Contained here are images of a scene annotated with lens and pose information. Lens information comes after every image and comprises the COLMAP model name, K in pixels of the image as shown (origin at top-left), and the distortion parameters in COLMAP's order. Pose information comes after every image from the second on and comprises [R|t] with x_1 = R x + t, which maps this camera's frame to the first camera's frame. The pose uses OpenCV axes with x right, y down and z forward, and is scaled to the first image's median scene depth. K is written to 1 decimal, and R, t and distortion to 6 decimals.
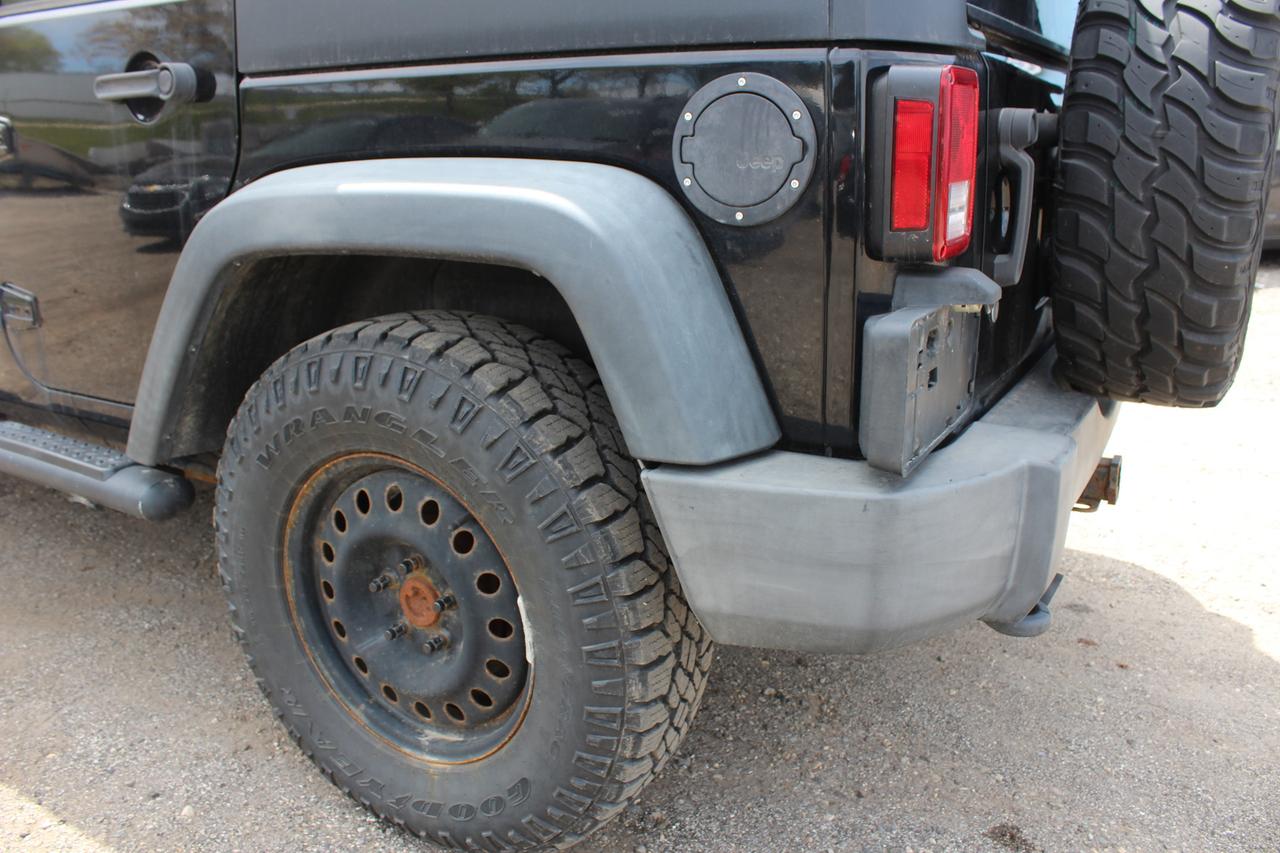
lens RADIAL K [[1060.6, 0, 646.4], [0, 1060.6, 433.0], [0, 0, 1]] dist [-0.163848, 0.125779]
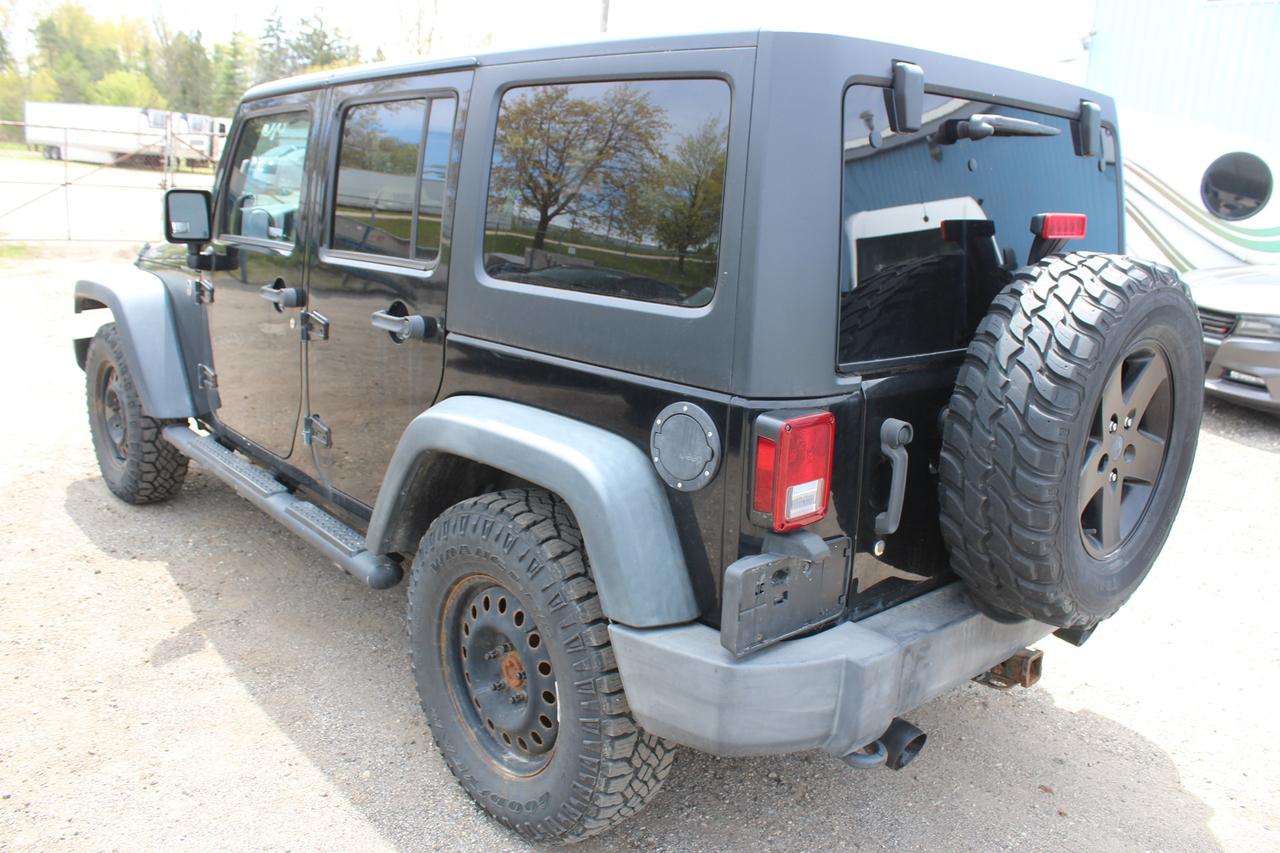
lens RADIAL K [[1060.6, 0, 637.9], [0, 1060.6, 427.1], [0, 0, 1]] dist [-0.163848, 0.125779]
pose [[0.950336, 0.113588, -0.289756, 0.420228], [-0.129028, 0.991034, -0.034686, -0.191440], [0.283218, 0.070350, 0.956472, -0.542119]]
